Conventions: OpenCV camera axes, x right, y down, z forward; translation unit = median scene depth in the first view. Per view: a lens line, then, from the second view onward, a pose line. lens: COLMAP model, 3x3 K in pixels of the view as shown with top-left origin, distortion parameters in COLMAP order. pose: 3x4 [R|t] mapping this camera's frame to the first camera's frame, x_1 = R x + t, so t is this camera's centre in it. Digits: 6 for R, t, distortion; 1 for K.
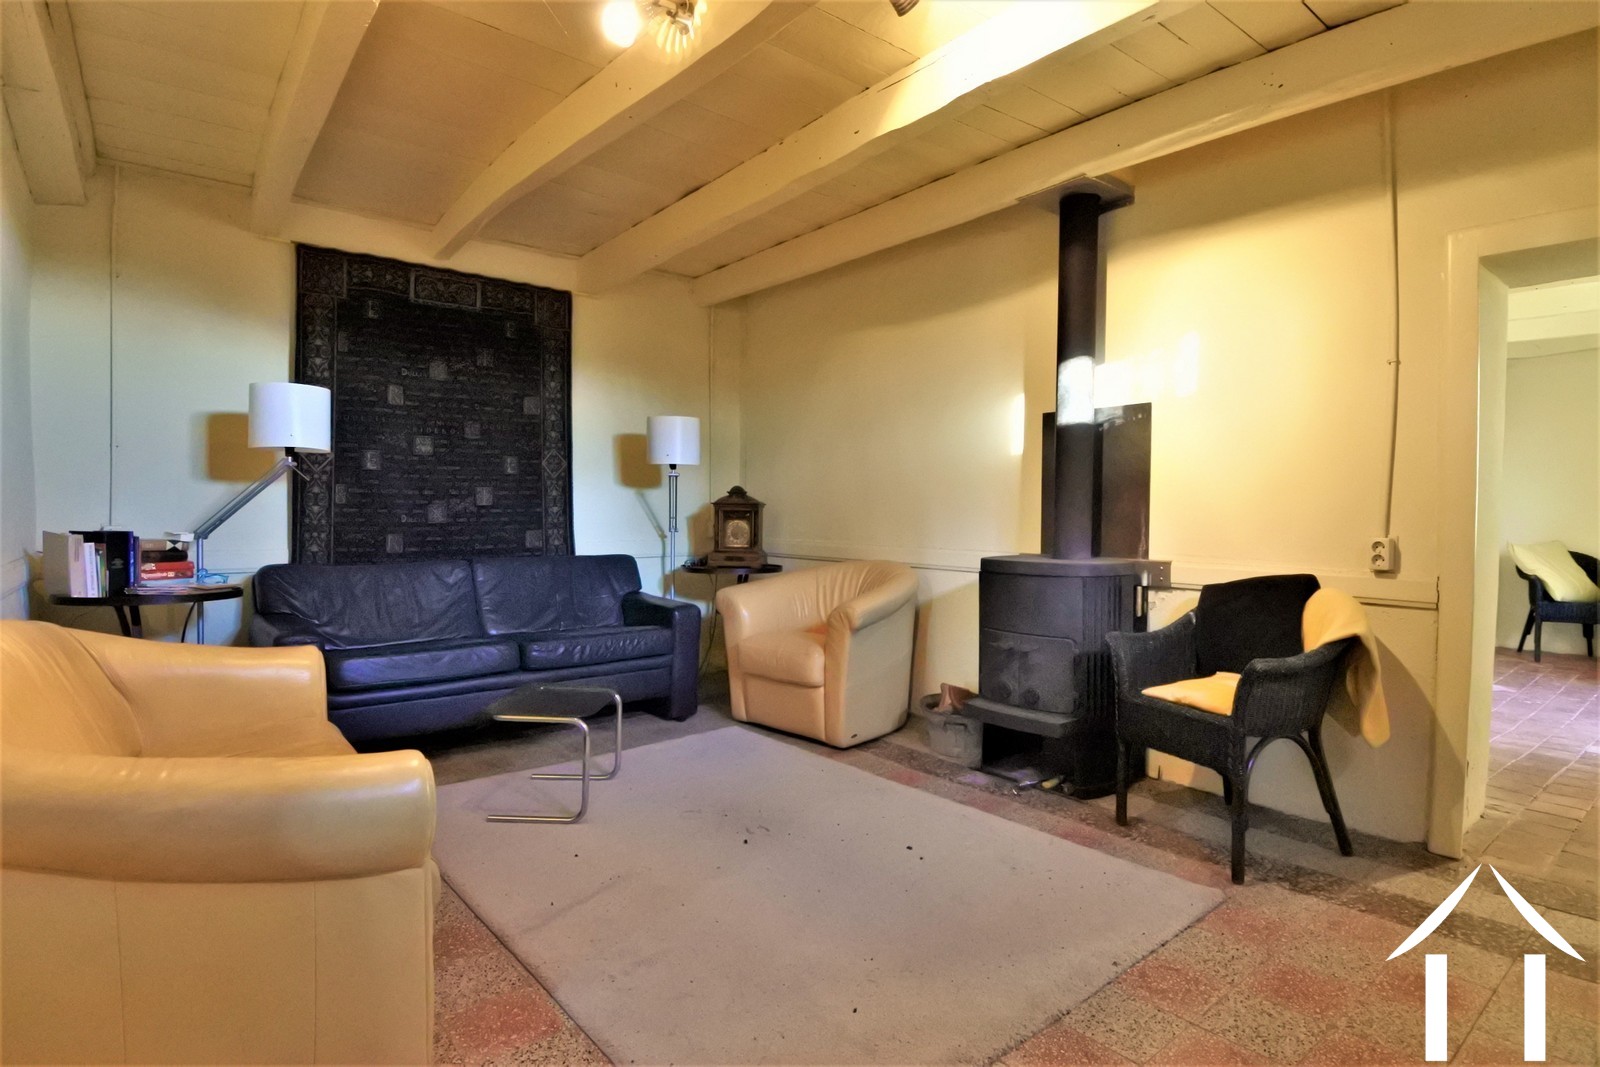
lens RADIAL K [[853.6, 0, 810.4], [0, 853.6, 535.4], [0, 0, 1]] dist [0.002862, -0.013211]
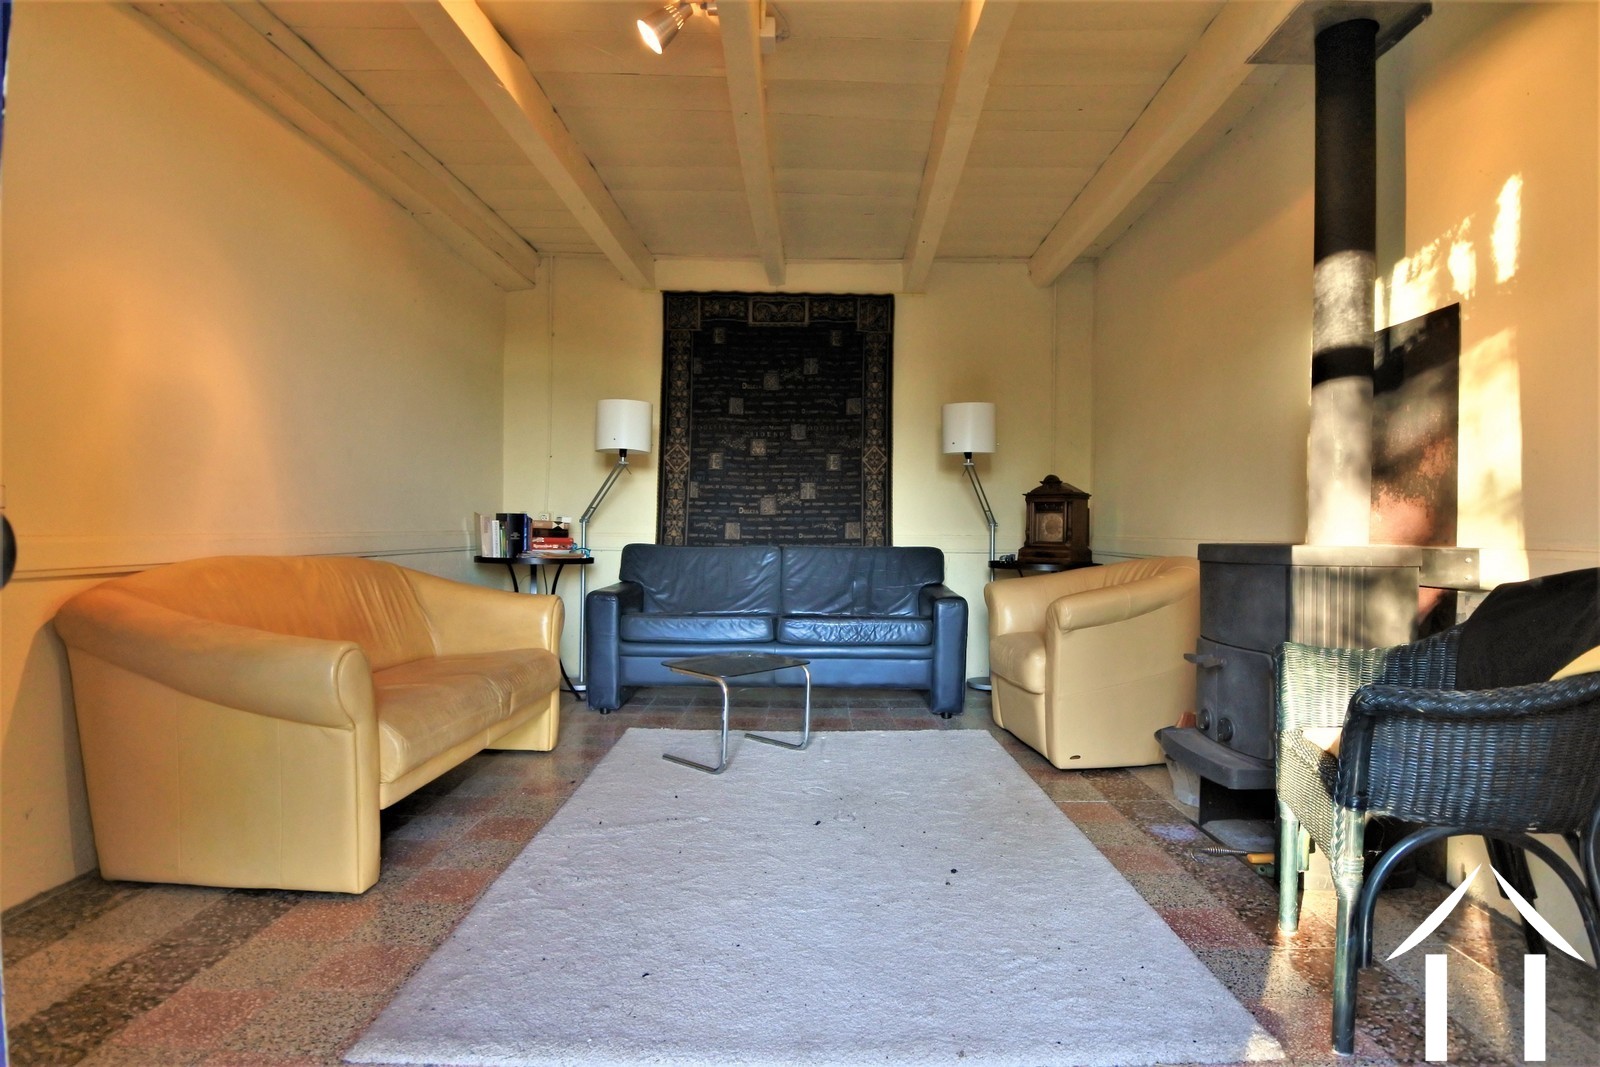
lens RADIAL K [[853.6, 0, 808.1], [0, 853.6, 533.8], [0, 0, 1]] dist [0.002862, -0.013211]
pose [[0.768325, 0.004781, -0.640042, 0.342165], [-0.024597, 0.999454, -0.022062, 0.035555], [0.639587, 0.032694, 0.768024, 0.159553]]
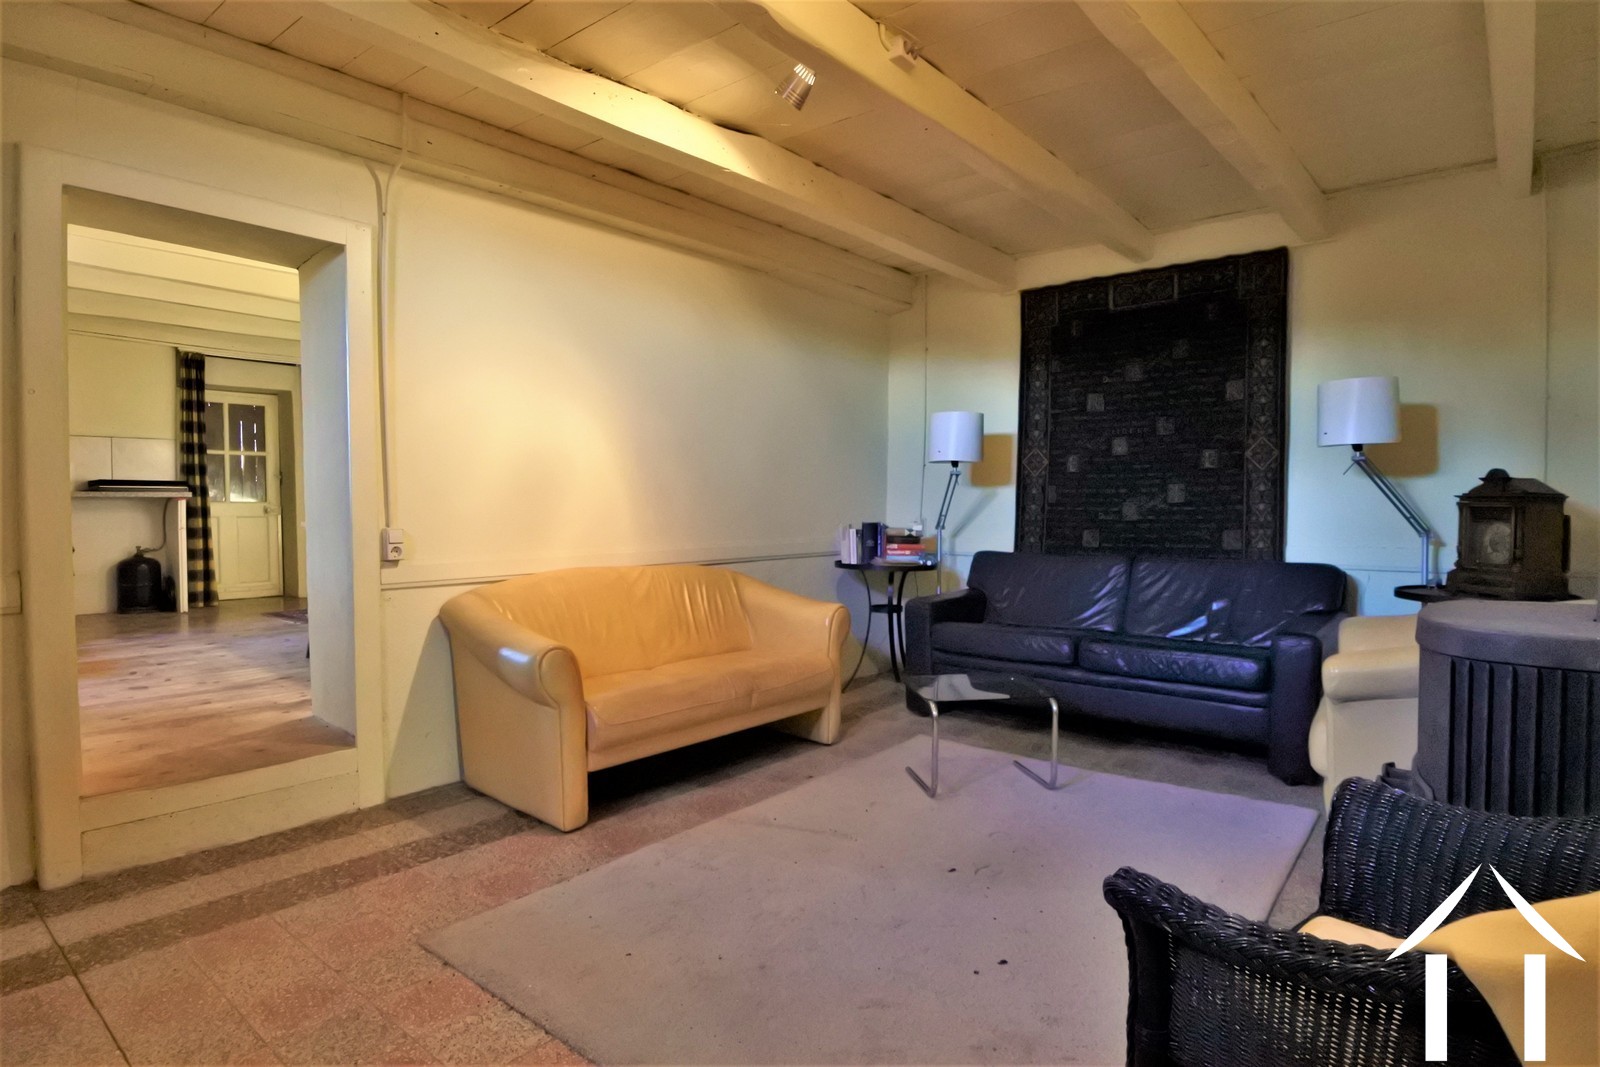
lens RADIAL K [[853.6, 0, 810.7], [0, 853.6, 528.9], [0, 0, 1]] dist [0.002862, -0.013211]
pose [[0.188874, 0.021903, -0.981757, 0.508947], [-0.025696, 0.999519, 0.017356, -0.012454], [0.981665, 0.021950, 0.189346, 0.434374]]
